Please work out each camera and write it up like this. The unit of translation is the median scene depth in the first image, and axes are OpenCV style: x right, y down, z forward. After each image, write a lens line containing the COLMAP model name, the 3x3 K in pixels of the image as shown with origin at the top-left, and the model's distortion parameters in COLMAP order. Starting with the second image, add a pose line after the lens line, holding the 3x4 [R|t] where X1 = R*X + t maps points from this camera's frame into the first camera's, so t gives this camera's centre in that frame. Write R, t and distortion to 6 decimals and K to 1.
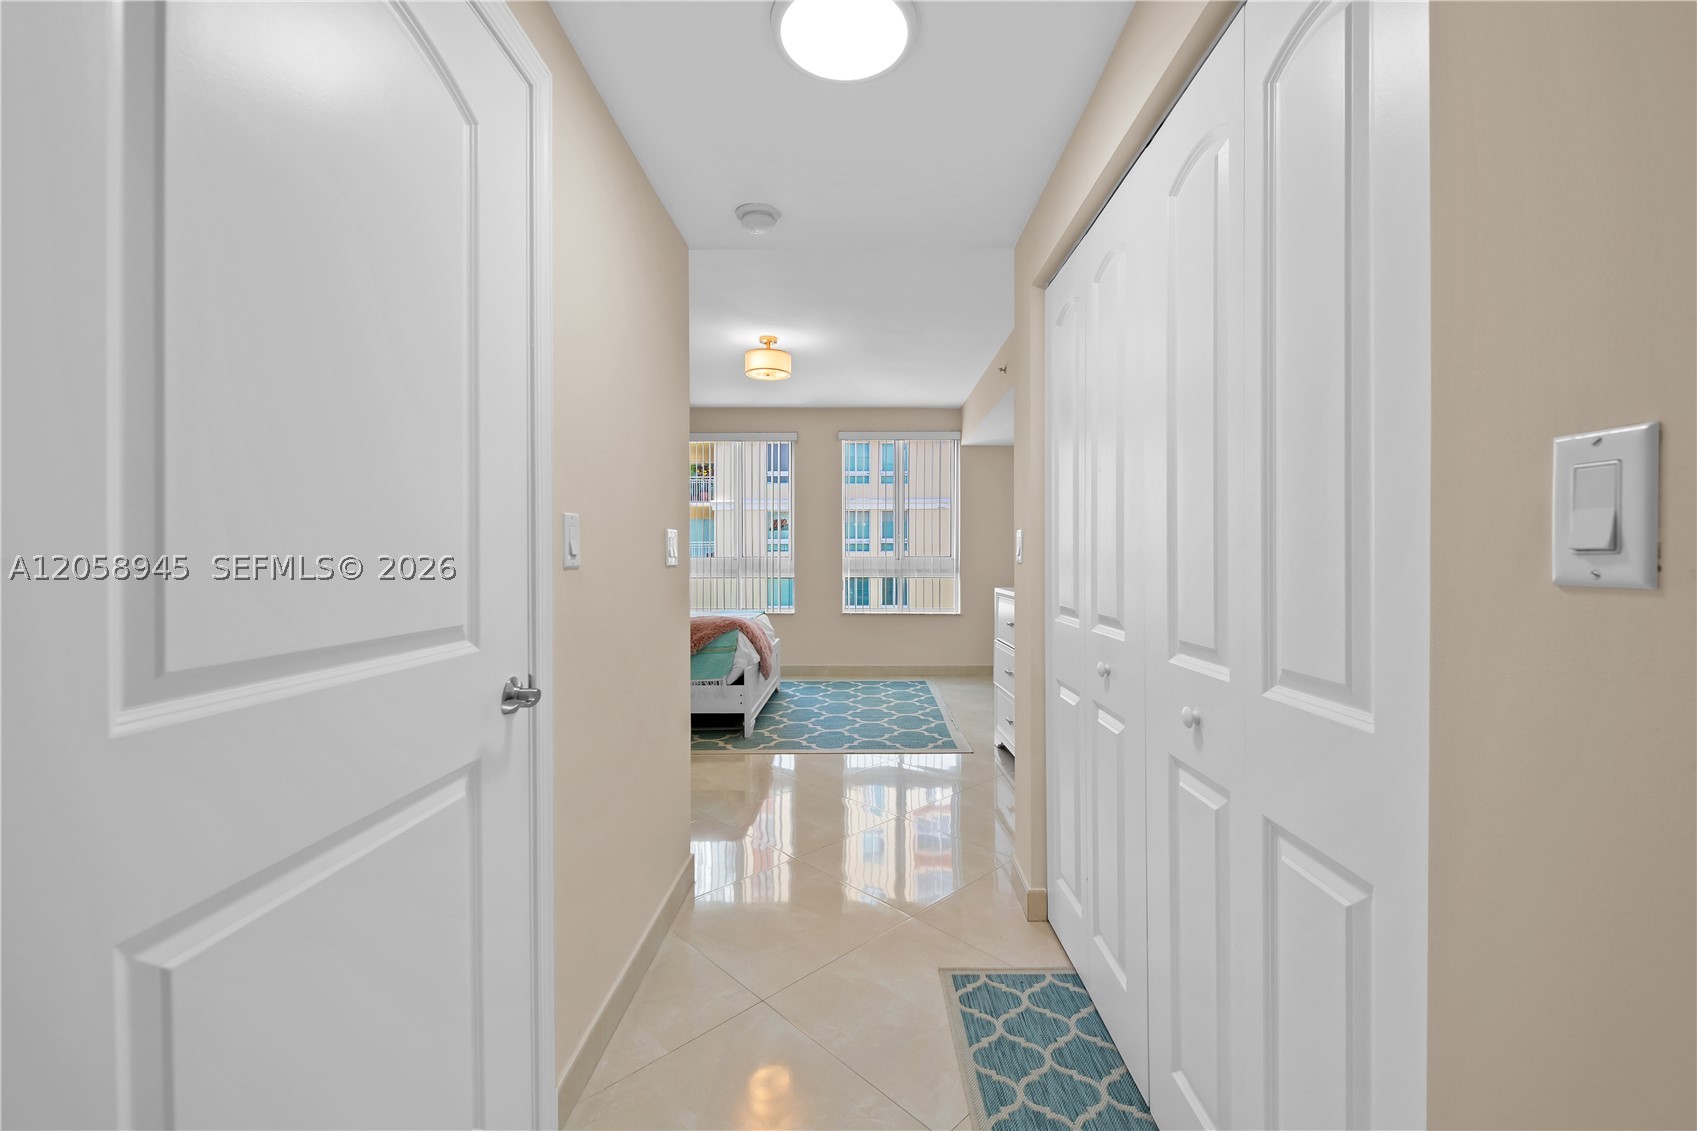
lens RADIAL K [[683.4, 0, 849.7], [0, 683.4, 555.4], [0, 0, 1]] dist [-0.000073, -0.000172]
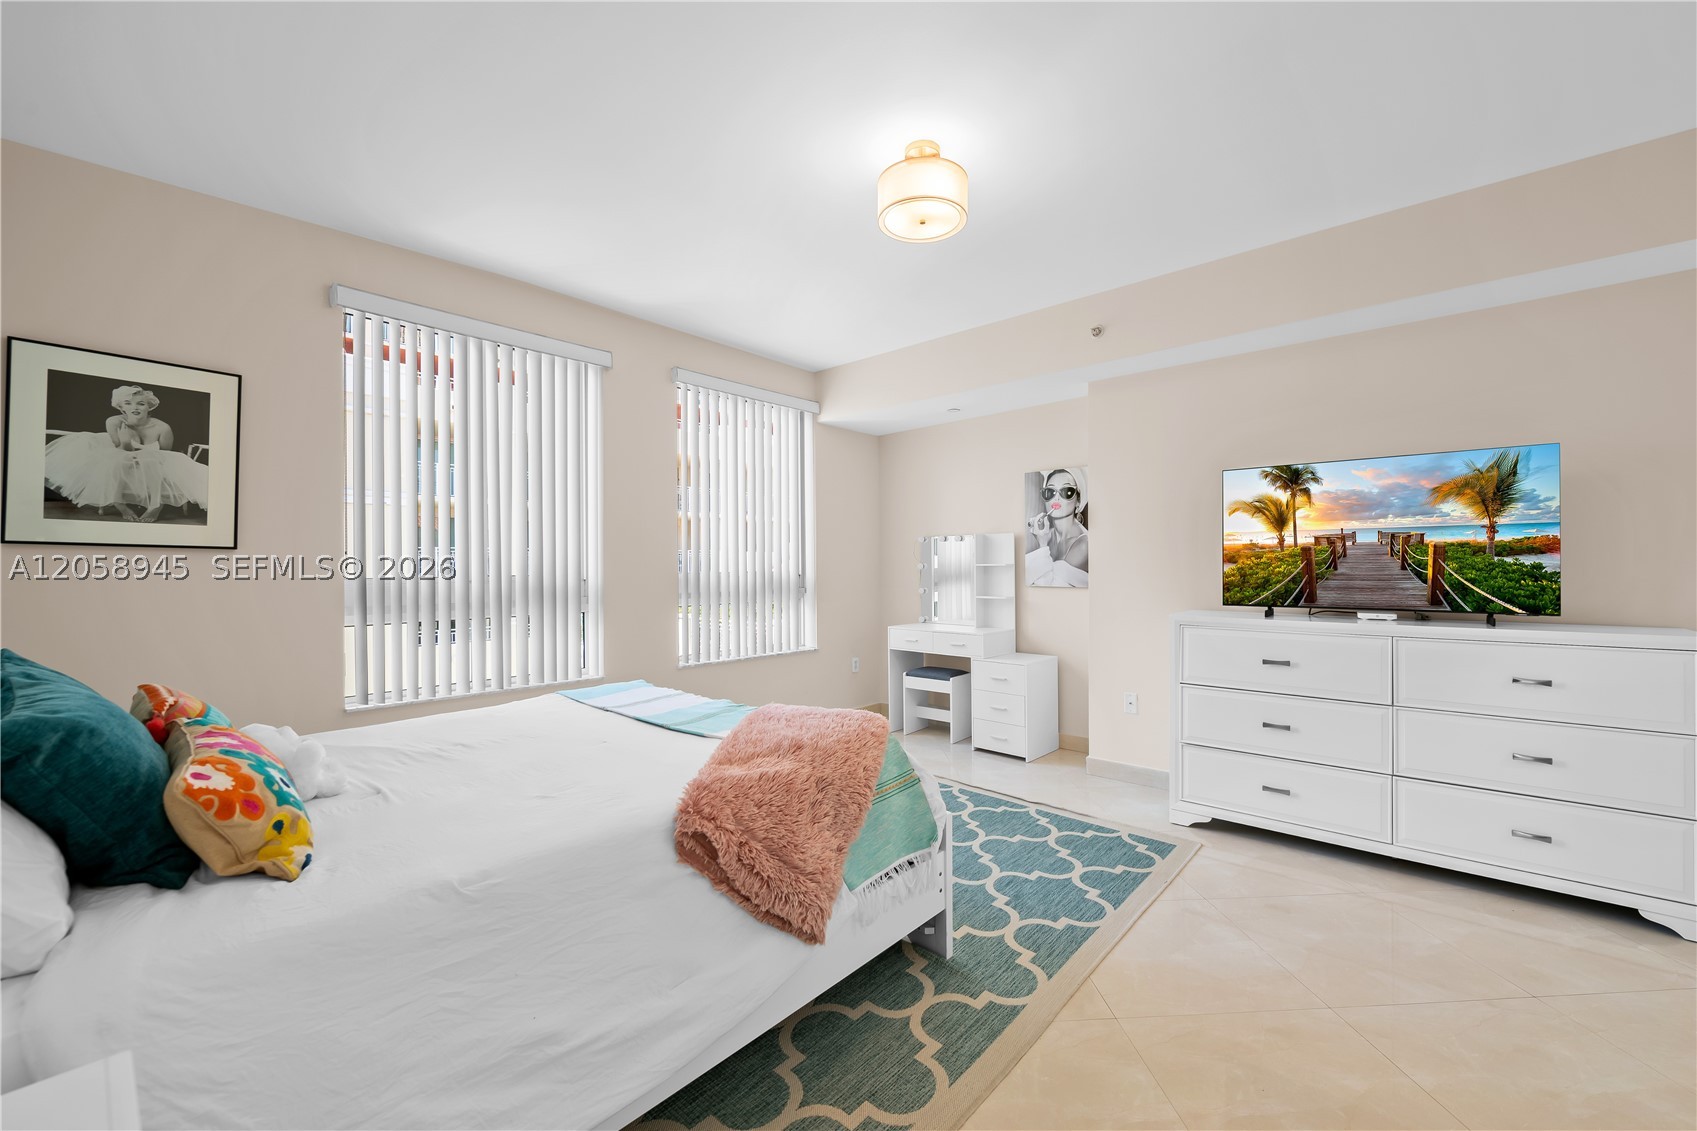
lens RADIAL K [[671.4, 0, 848.5], [0, 671.4, 565.5], [0, 0, 1]] dist [0.001236, 0.000138]
pose [[0.662520, -0.000242, 0.749044, -0.411074], [0.000221, 1.000000, 0.000128, -0.006008], [-0.749044, 0.000081, 0.662520, 0.553468]]
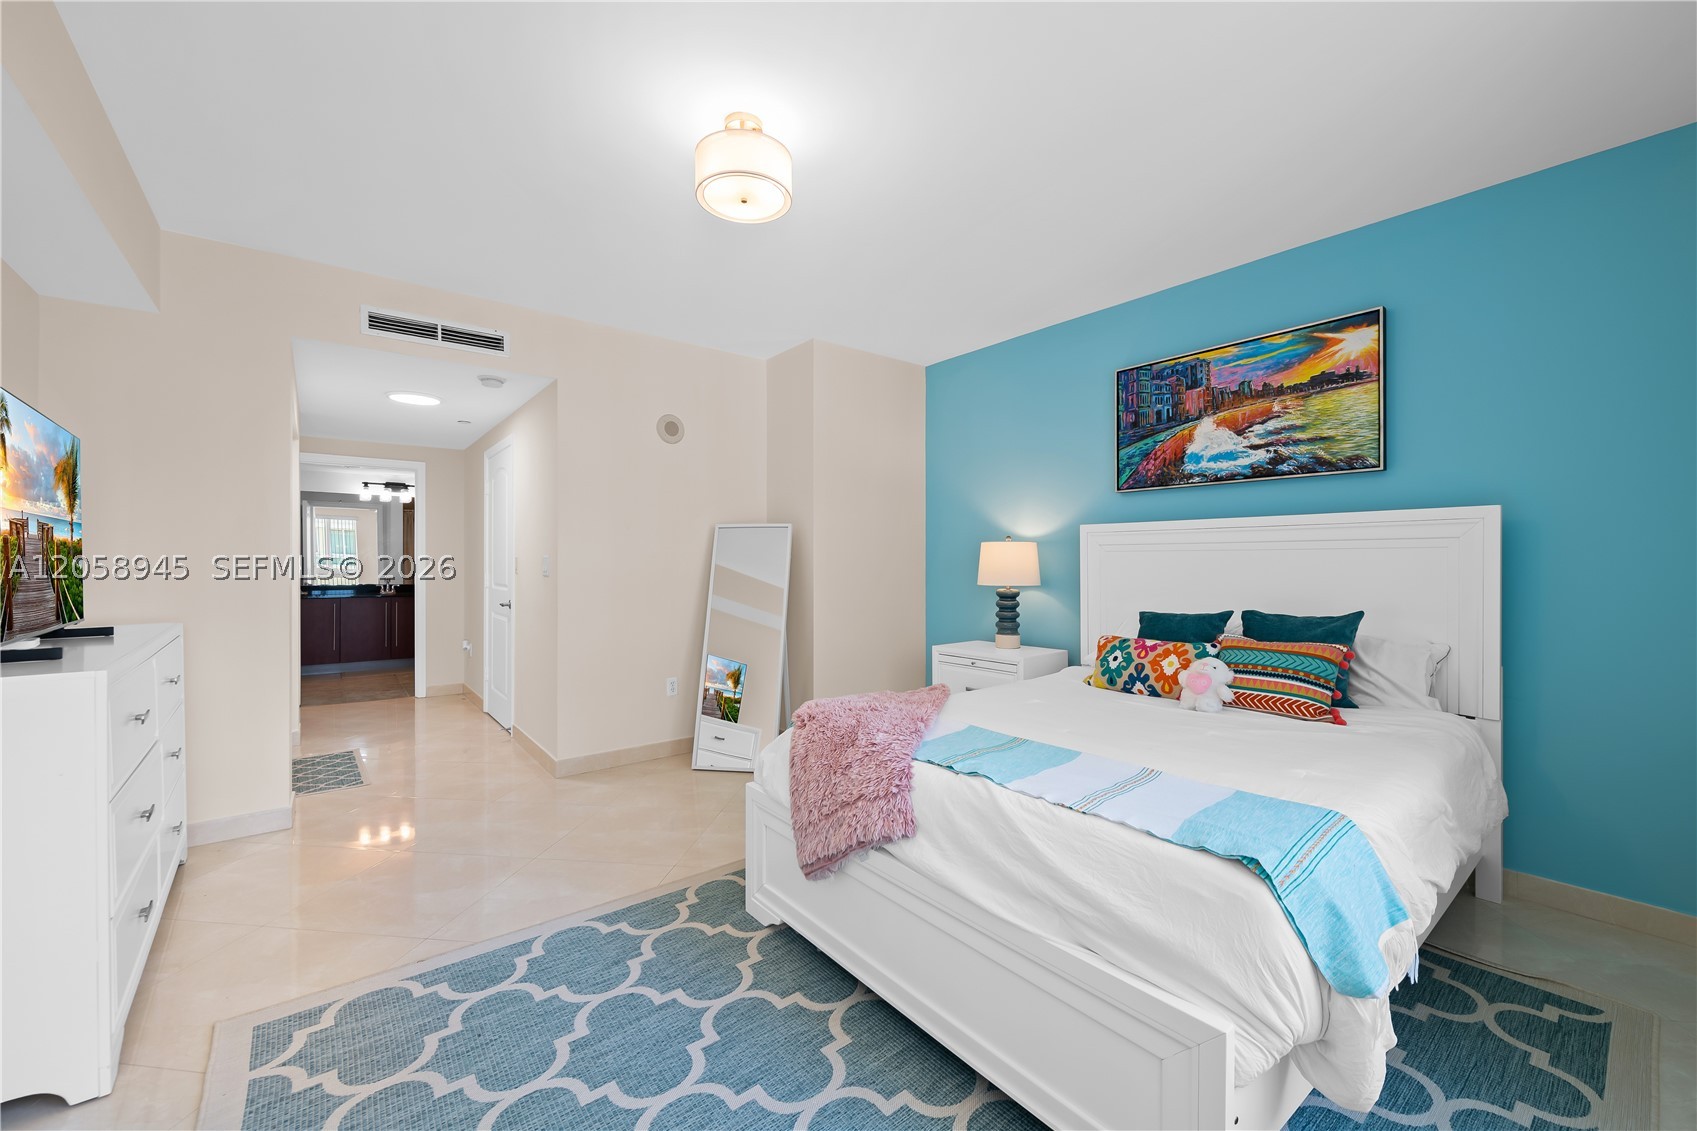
lens RADIAL K [[665.4, 0, 858.2], [0, 665.4, 564.7], [0, 0, 1]] dist [-0.001228, -0.003666]
pose [[-0.768416, 0.008345, -0.639897, 0.090568], [0.005798, 0.999965, 0.006078, -0.008173], [0.639925, 0.000960, -0.768437, 1.093708]]
